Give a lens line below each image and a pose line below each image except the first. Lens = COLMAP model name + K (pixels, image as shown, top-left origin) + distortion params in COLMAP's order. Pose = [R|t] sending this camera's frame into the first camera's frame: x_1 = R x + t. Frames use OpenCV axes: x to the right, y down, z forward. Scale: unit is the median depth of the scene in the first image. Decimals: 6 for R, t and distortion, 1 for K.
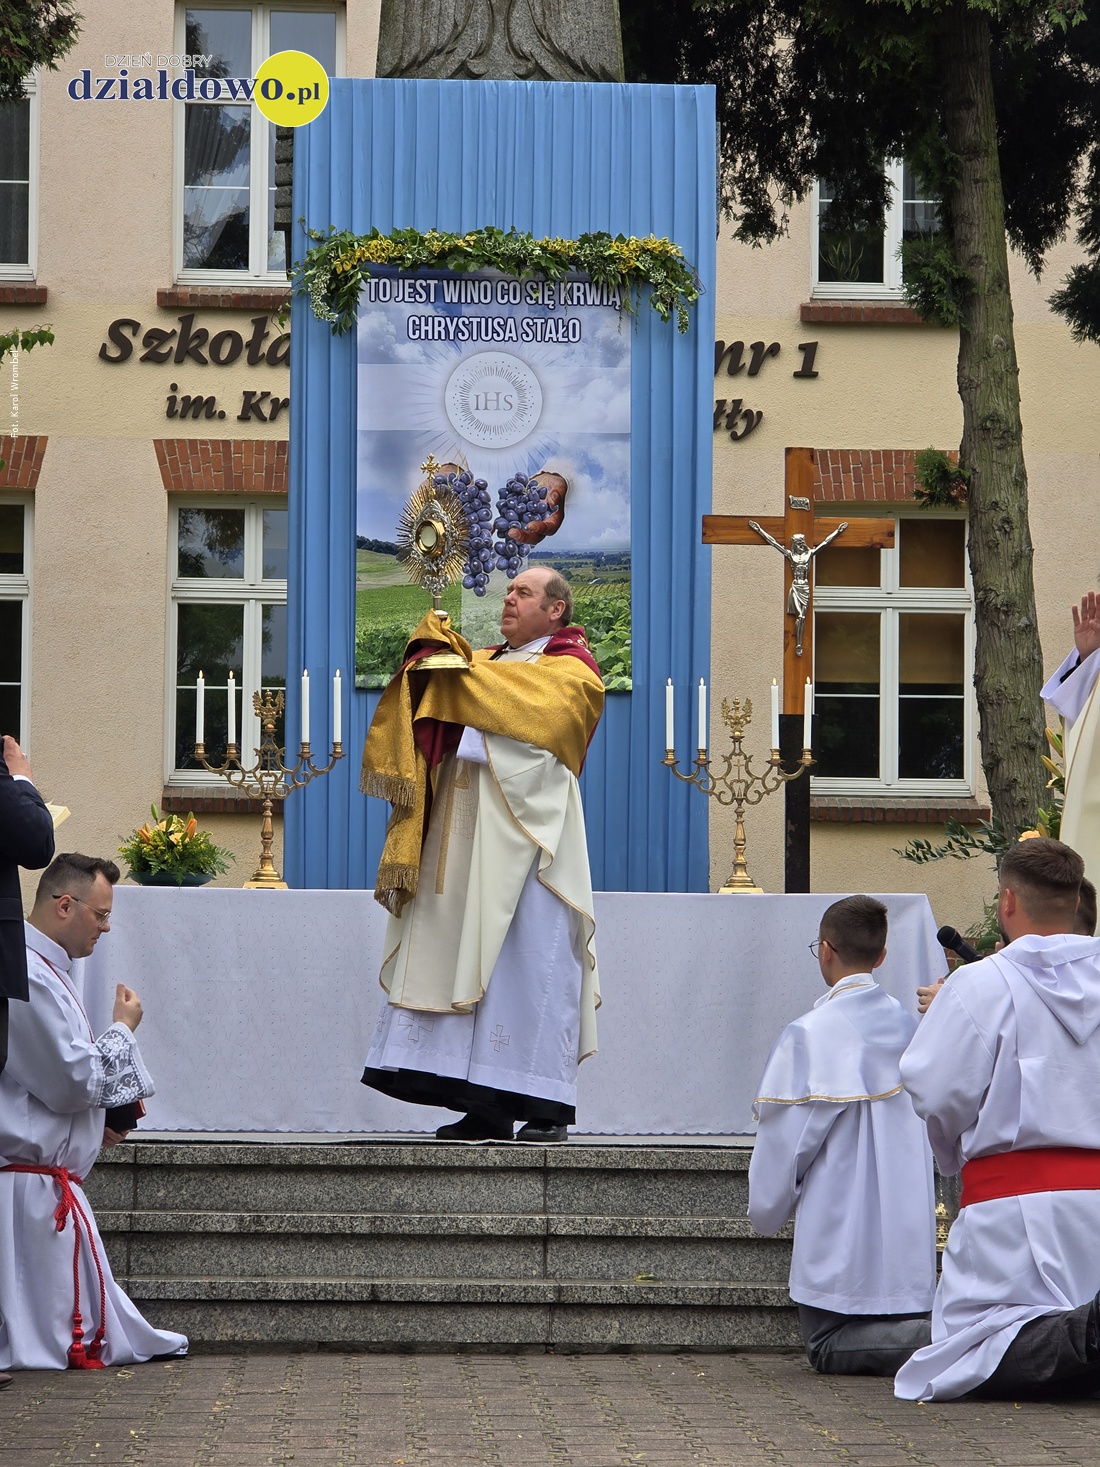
lens RADIAL K [[4794.6, 0, 550.0], [0, 4794.6, 733.5], [0, 0, 1]] dist [0.409526, -1.187181]
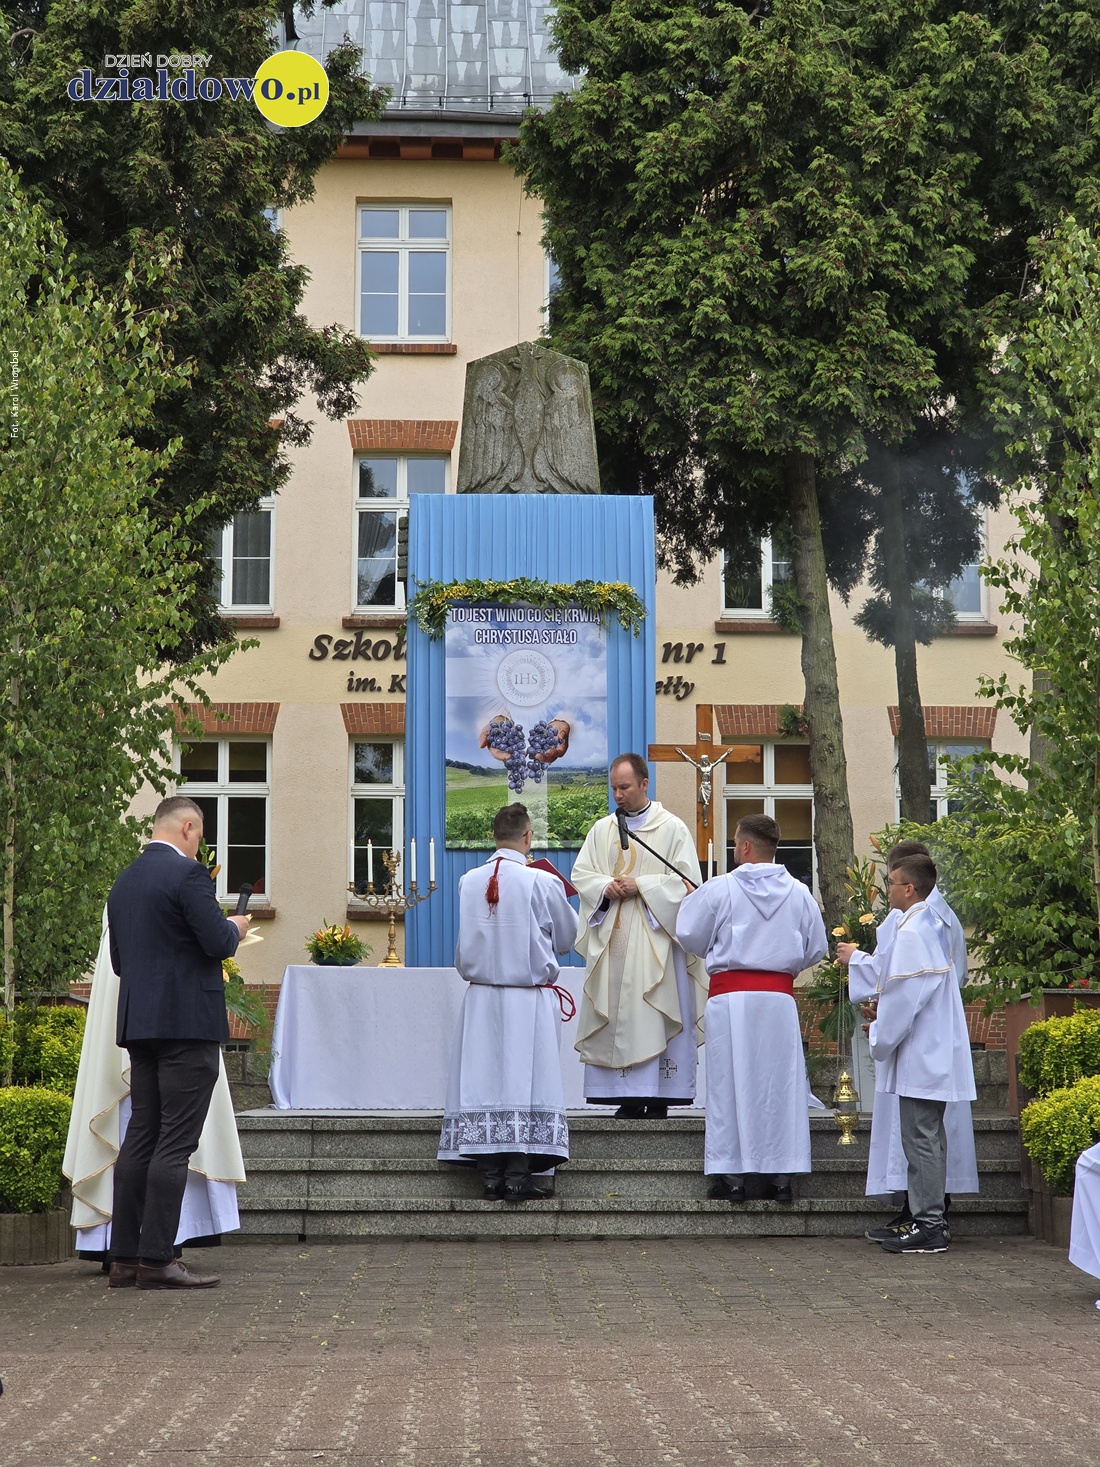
lens RADIAL K [[2780.8, 0, 509.1], [0, 2780.8, 769.4], [0, 0, 1]] dist [-0.713485, 8.852906]
pose [[0.999619, -0.011052, -0.025288, 0.006760], [0.010127, 0.999285, -0.036426, -0.001461], [0.025673, 0.036156, 0.999016, 0.020214]]
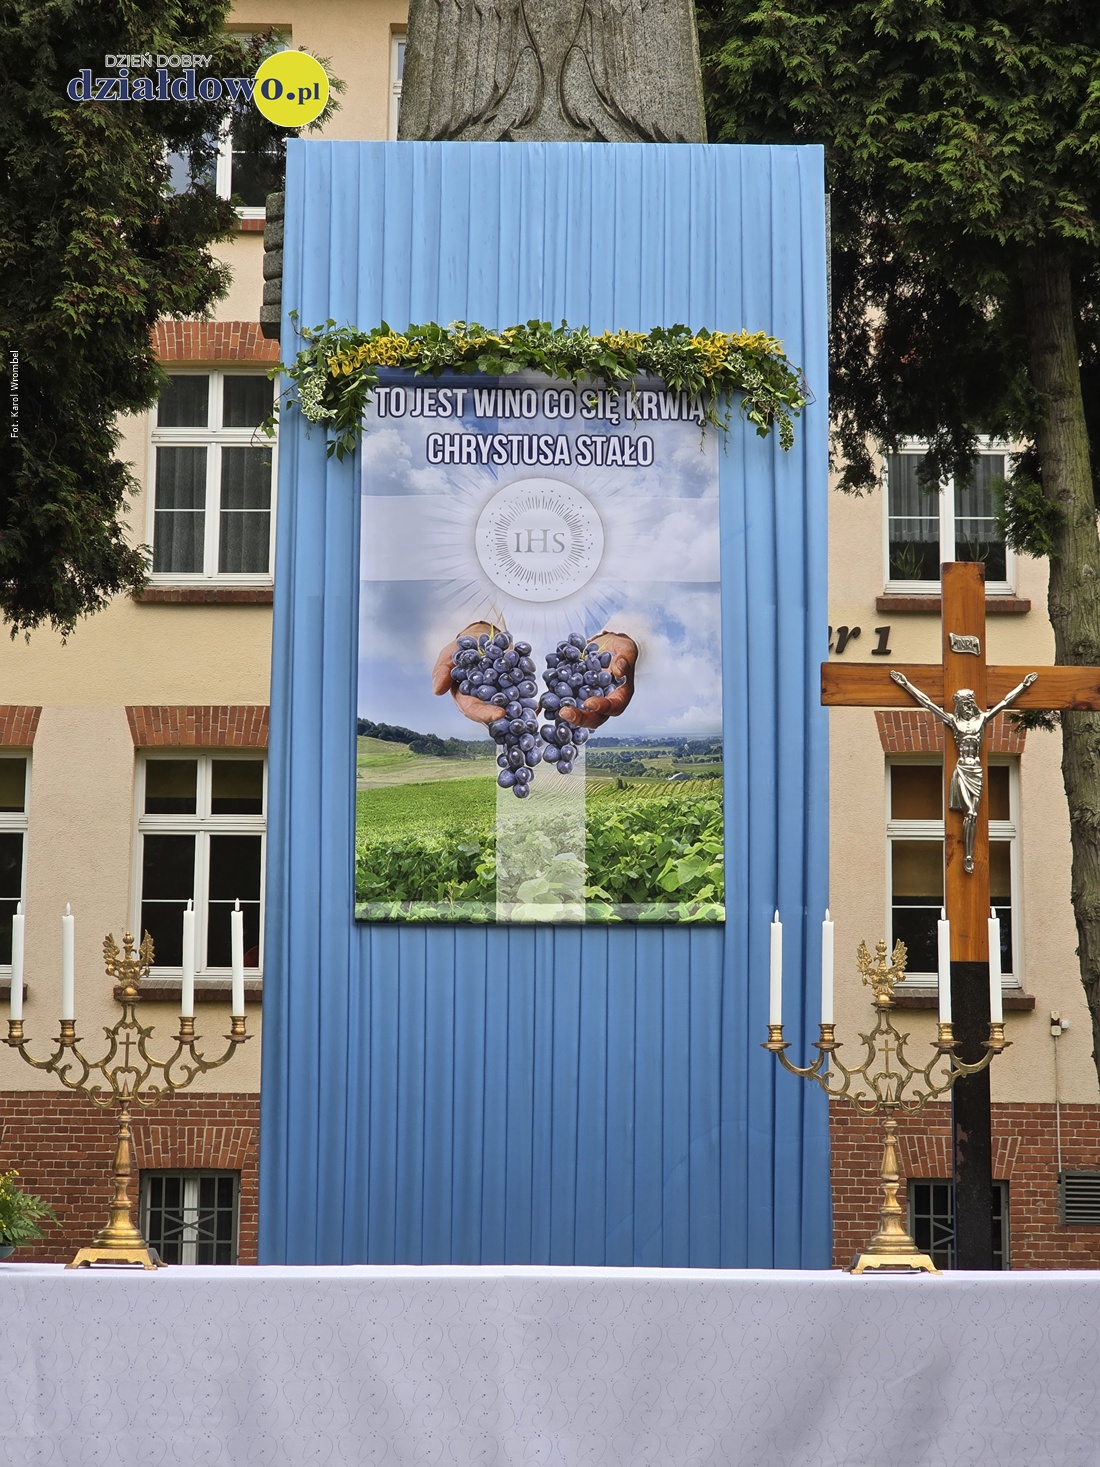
lens RADIAL K [[2893.0, 0, 550.0], [0, 2893.0, 733.5], [0, 0, 1]] dist [-0.415591, 4.330555]
pose [[0.998504, -0.009687, -0.053808, 0.014173], [0.006109, 0.997783, -0.066275, -0.008479], [0.054330, 0.065847, 0.996350, 0.544388]]
